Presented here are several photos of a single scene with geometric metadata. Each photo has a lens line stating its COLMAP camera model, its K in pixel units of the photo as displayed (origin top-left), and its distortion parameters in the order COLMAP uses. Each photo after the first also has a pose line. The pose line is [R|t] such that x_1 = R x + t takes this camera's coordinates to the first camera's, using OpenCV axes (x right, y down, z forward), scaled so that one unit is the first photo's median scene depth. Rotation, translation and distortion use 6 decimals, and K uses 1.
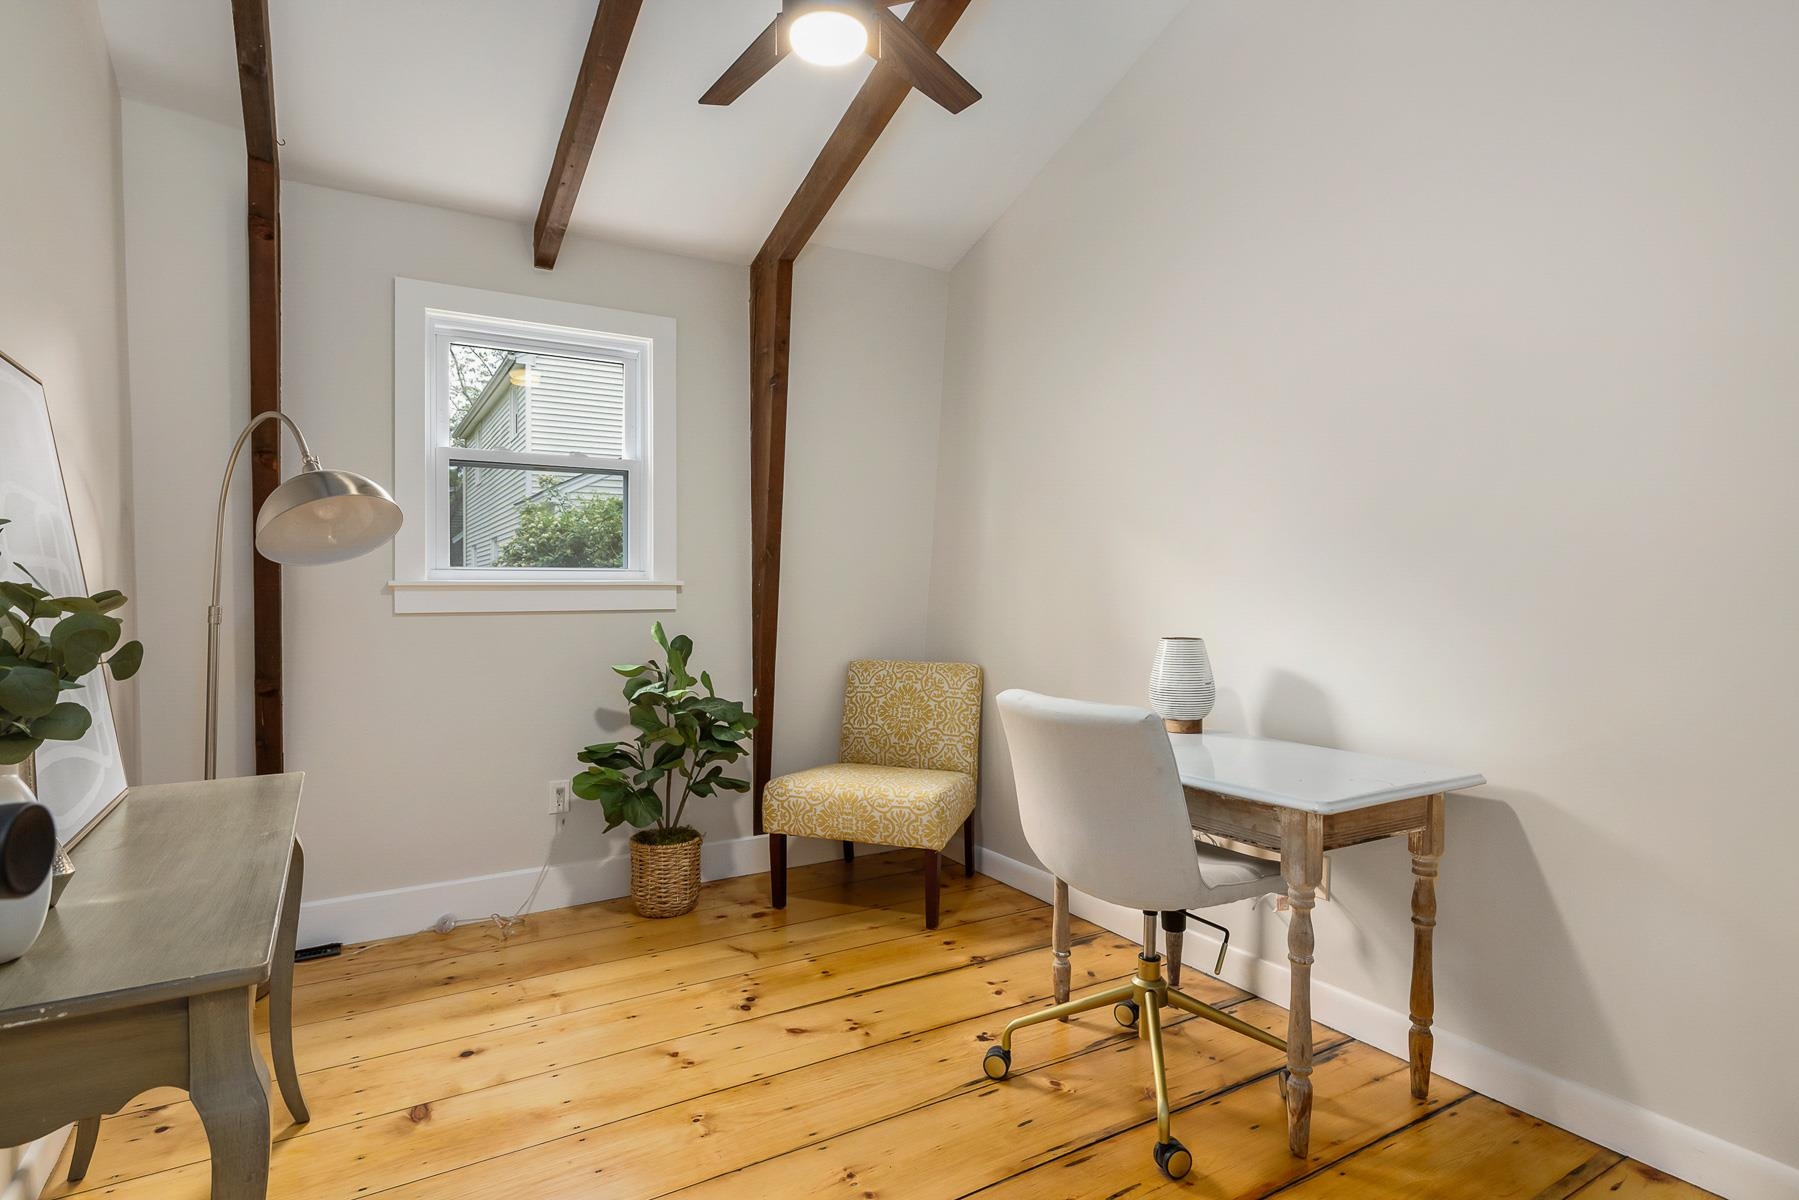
lens RADIAL K [[957.0, 0, 903.3], [0, 957.0, 585.7], [0, 0, 1]] dist [0.000597, -0.000038]
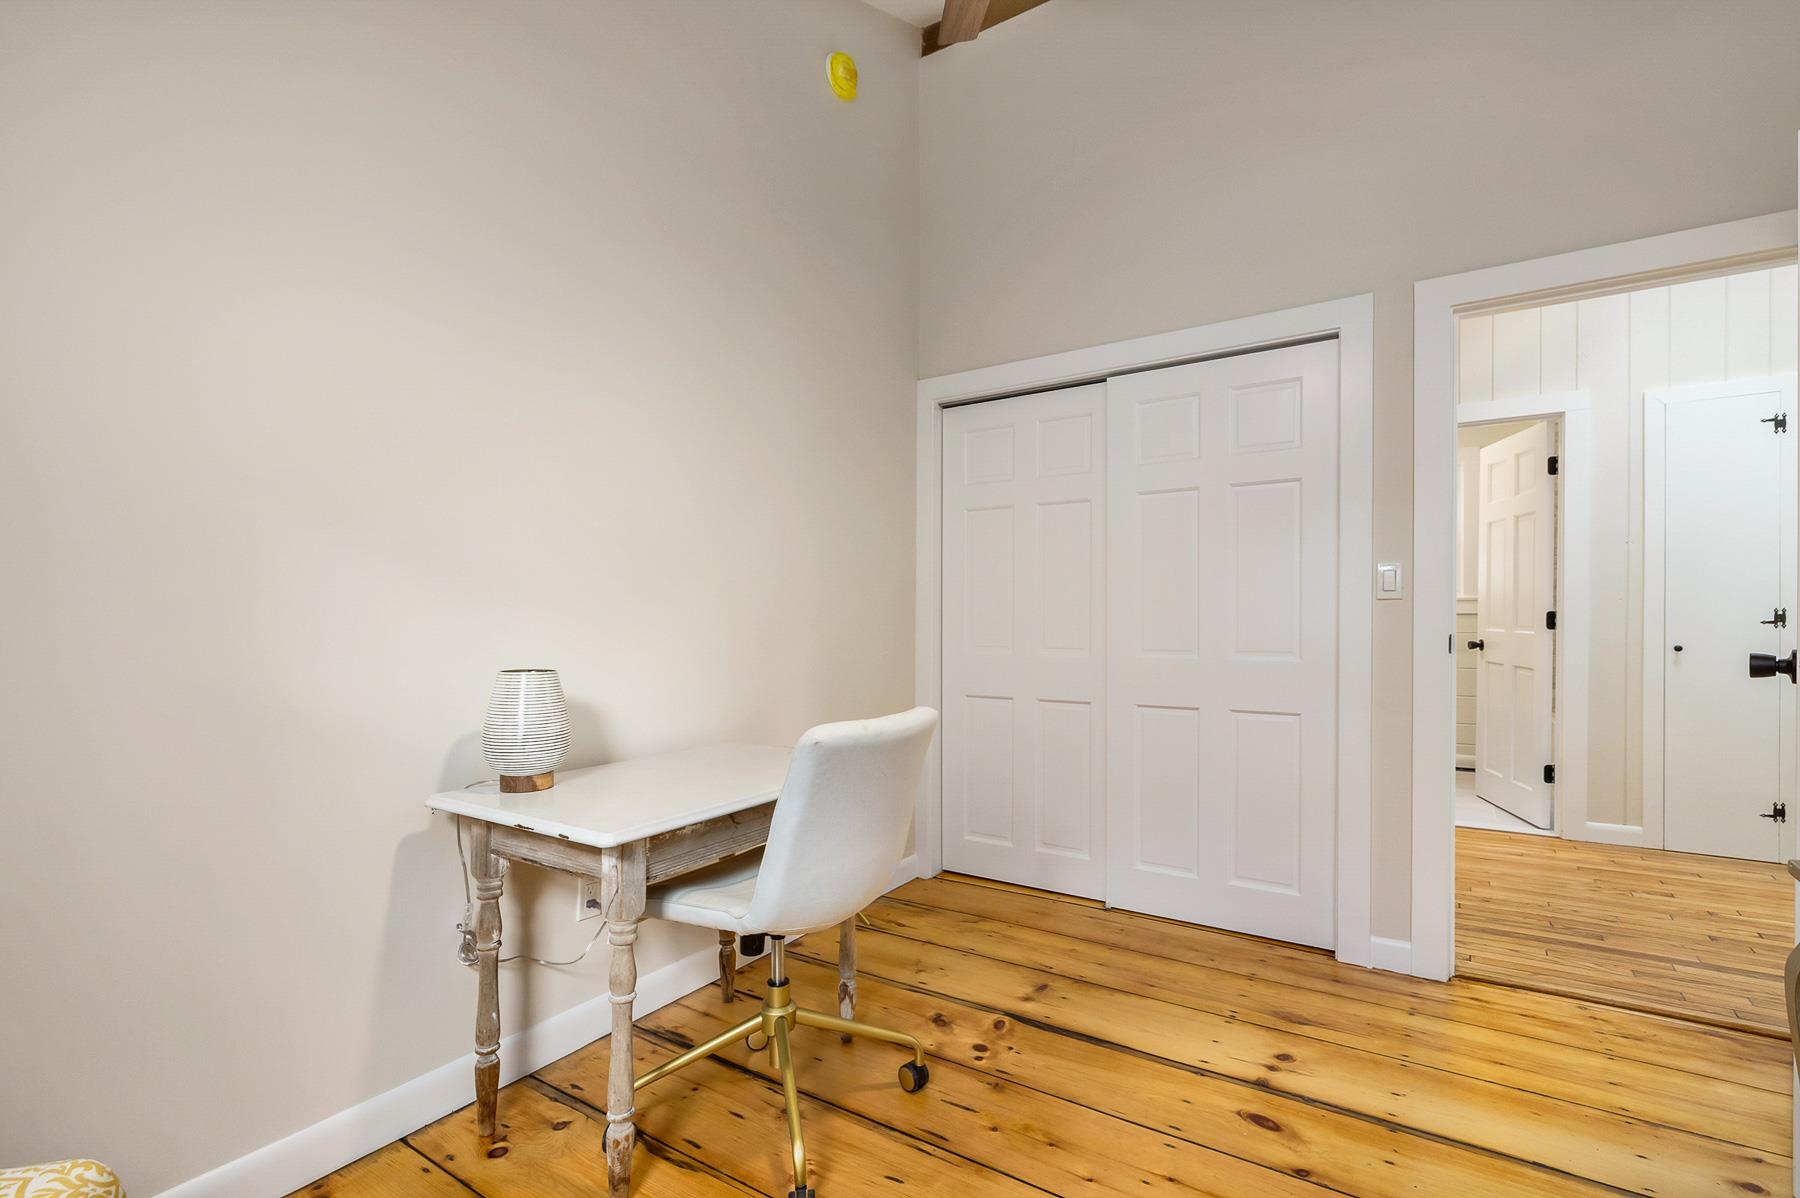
lens RADIAL K [[828.1, 0, 902.5], [0, 828.1, 606.6], [0, 0, 1]] dist [0.000010, -0.000049]
pose [[-0.421682, 0.004796, 0.906731, -0.652615], [-0.002442, 0.999976, -0.006424, 0.009776], [-0.906741, -0.004923, -0.421660, 1.428833]]
